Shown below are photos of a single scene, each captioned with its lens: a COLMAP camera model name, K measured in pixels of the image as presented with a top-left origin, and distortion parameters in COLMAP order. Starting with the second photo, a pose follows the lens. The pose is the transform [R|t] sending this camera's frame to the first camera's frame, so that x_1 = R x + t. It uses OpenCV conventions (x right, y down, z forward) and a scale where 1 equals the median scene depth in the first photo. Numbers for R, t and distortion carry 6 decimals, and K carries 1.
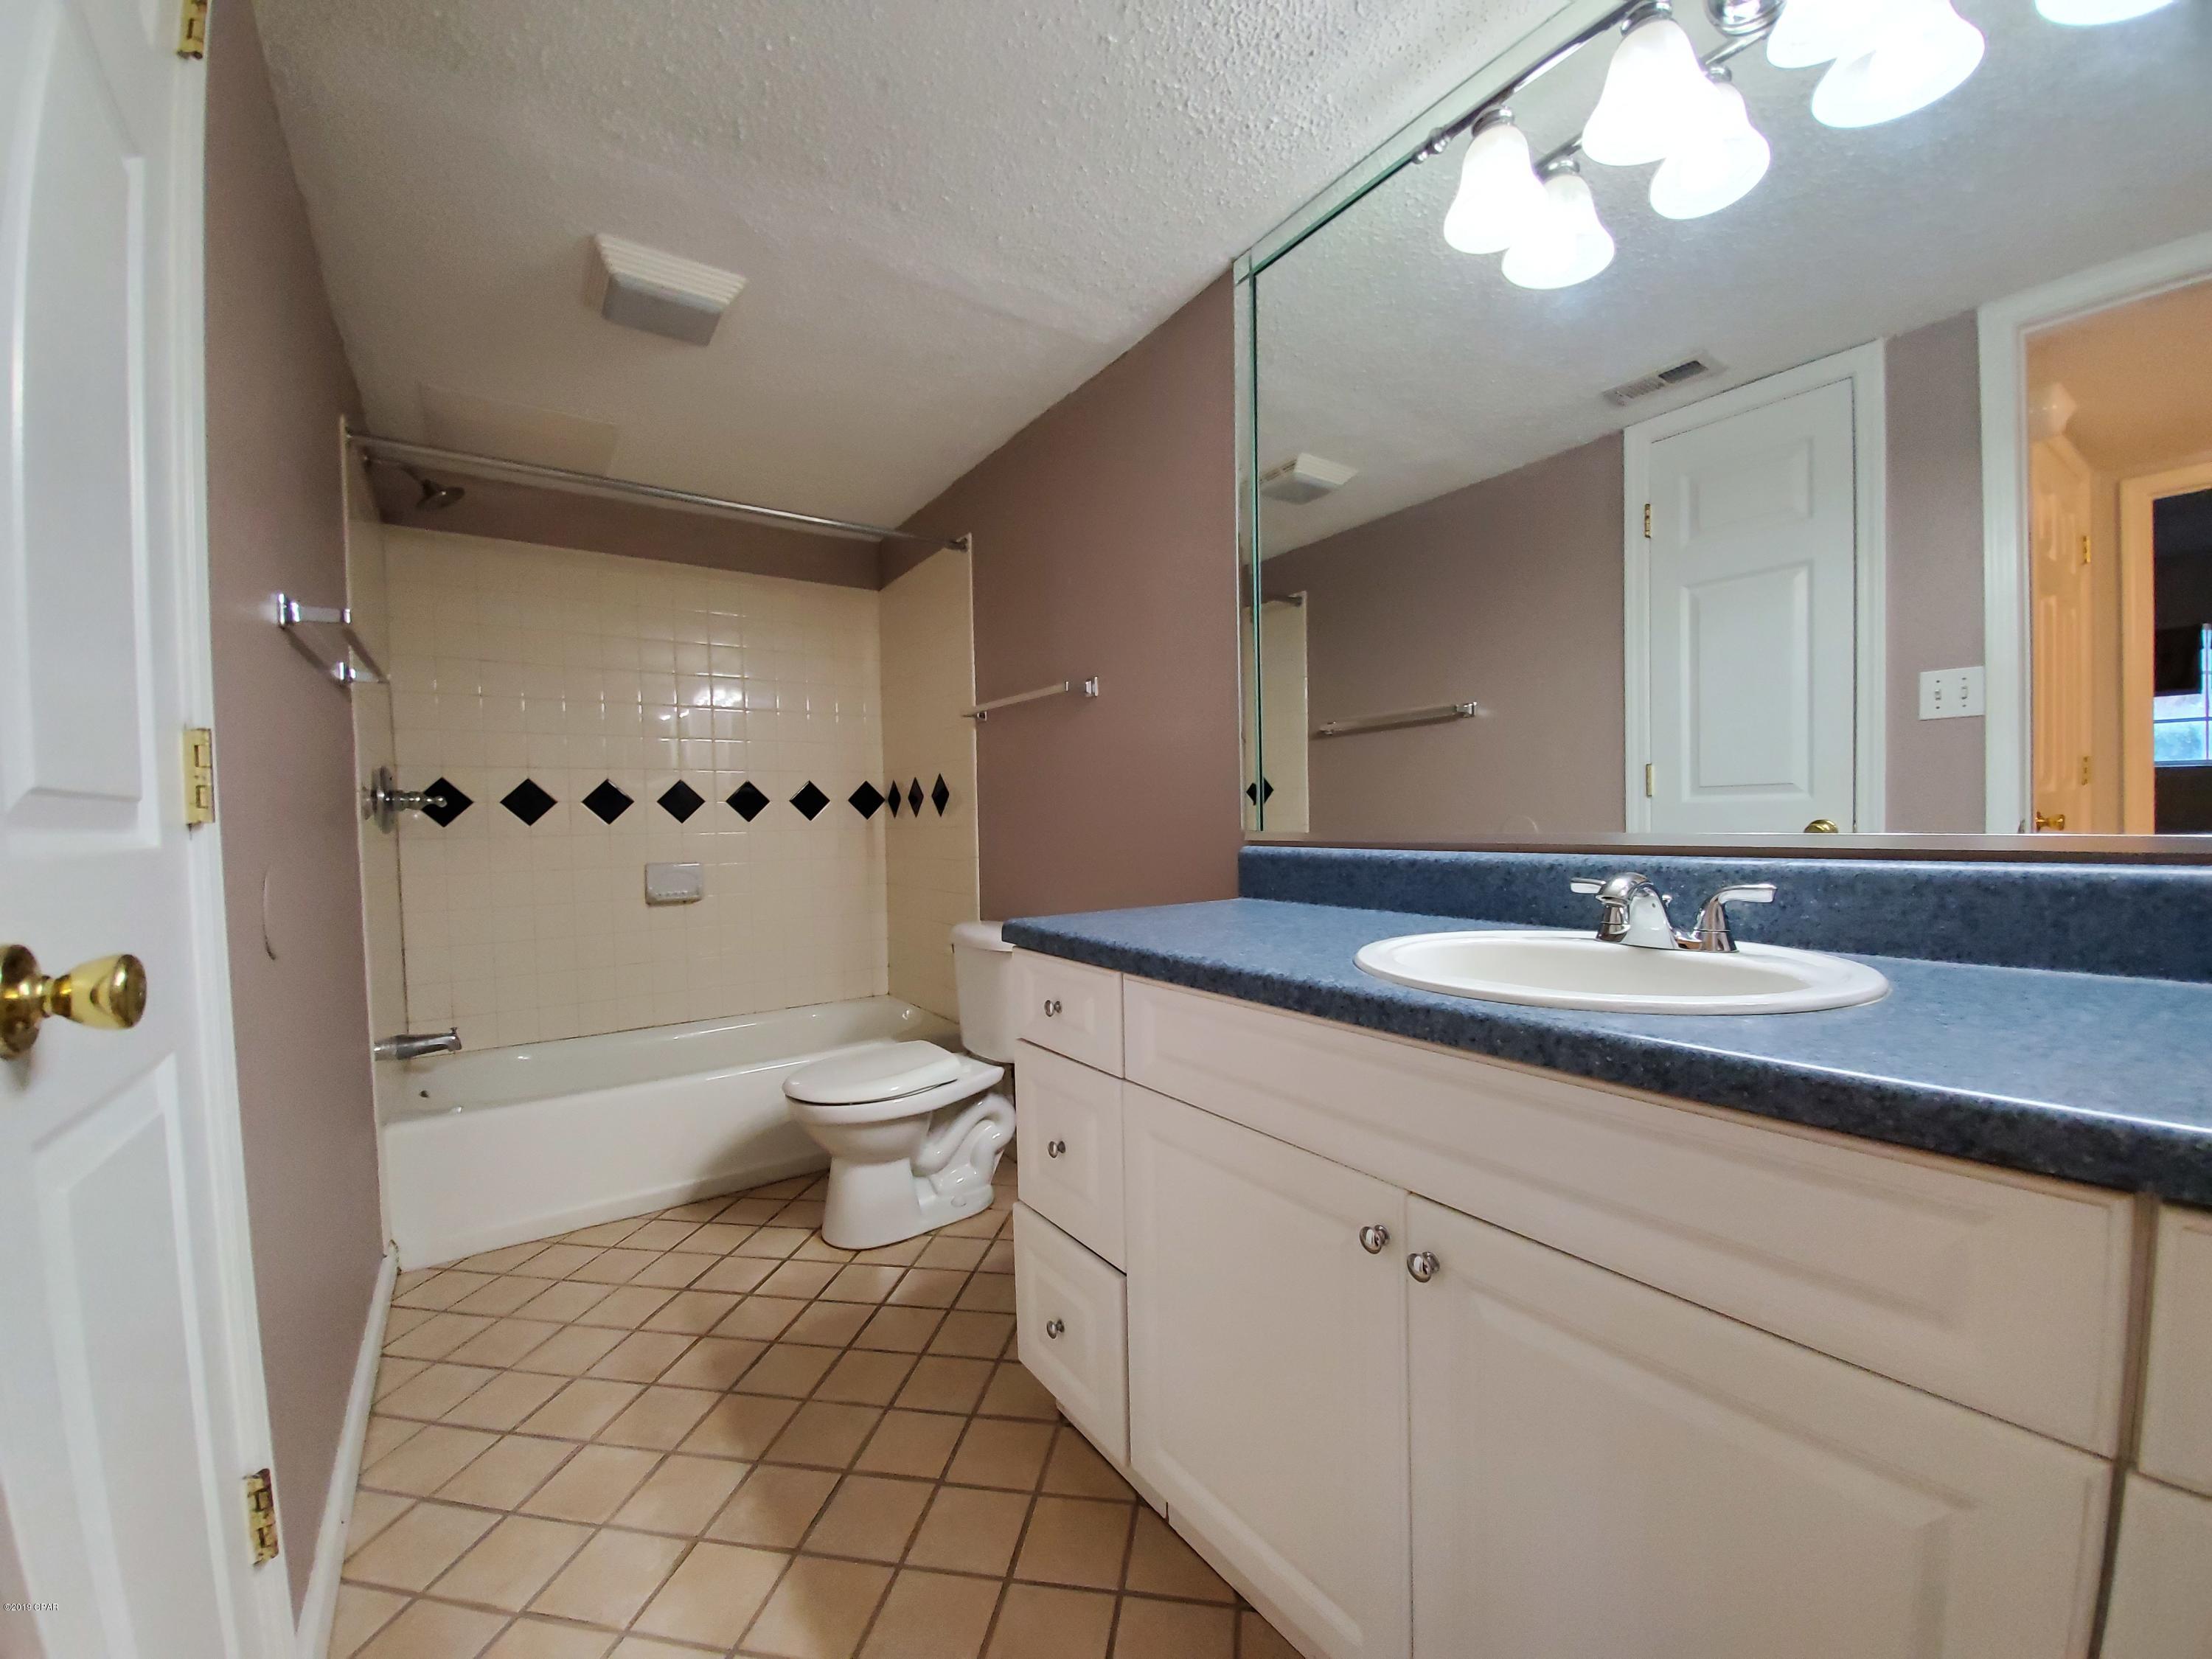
lens RADIAL K [[868.7, 0, 1110.0], [0, 868.7, 844.5], [0, 0, 1]] dist [-0.002422, -0.009978]
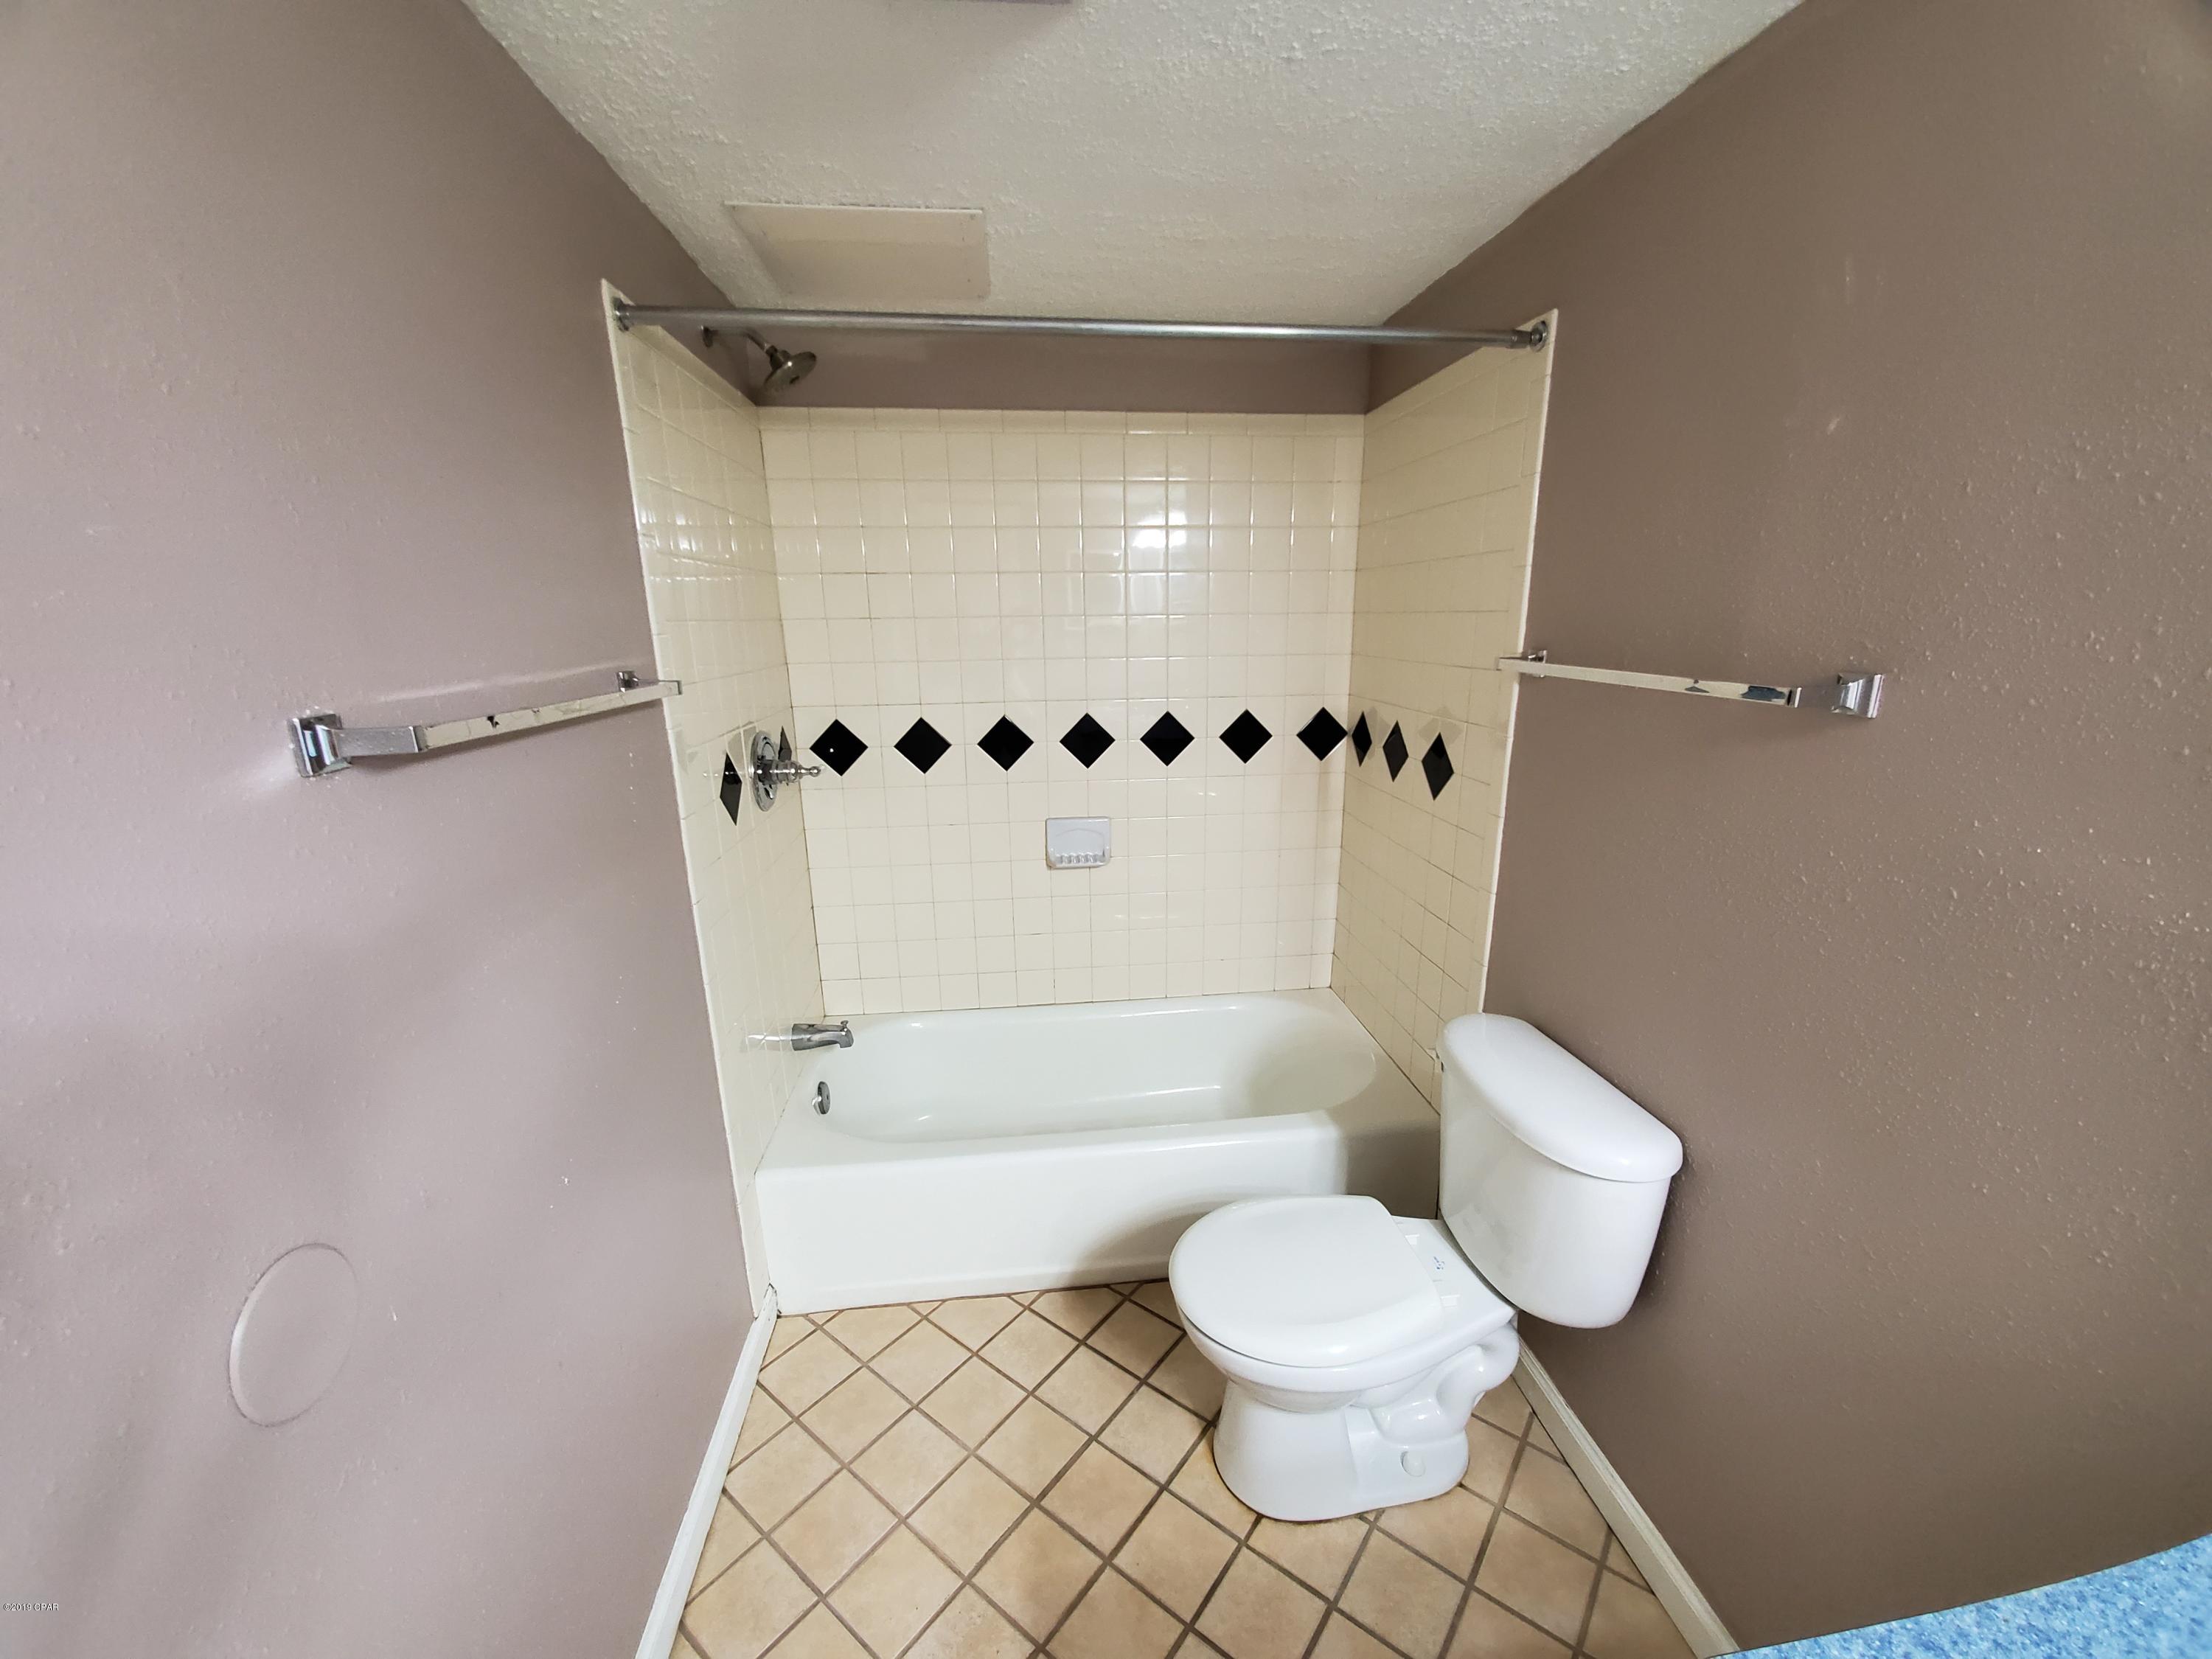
lens RADIAL K [[868.7, 0, 1110.0], [0, 868.7, 844.5], [0, 0, 1]] dist [-0.002422, -0.009978]
pose [[0.876911, 0.131656, -0.462270, -0.112865], [-0.017468, 0.969849, 0.243081, -0.166154], [0.480335, -0.205086, 0.852771, 0.357109]]
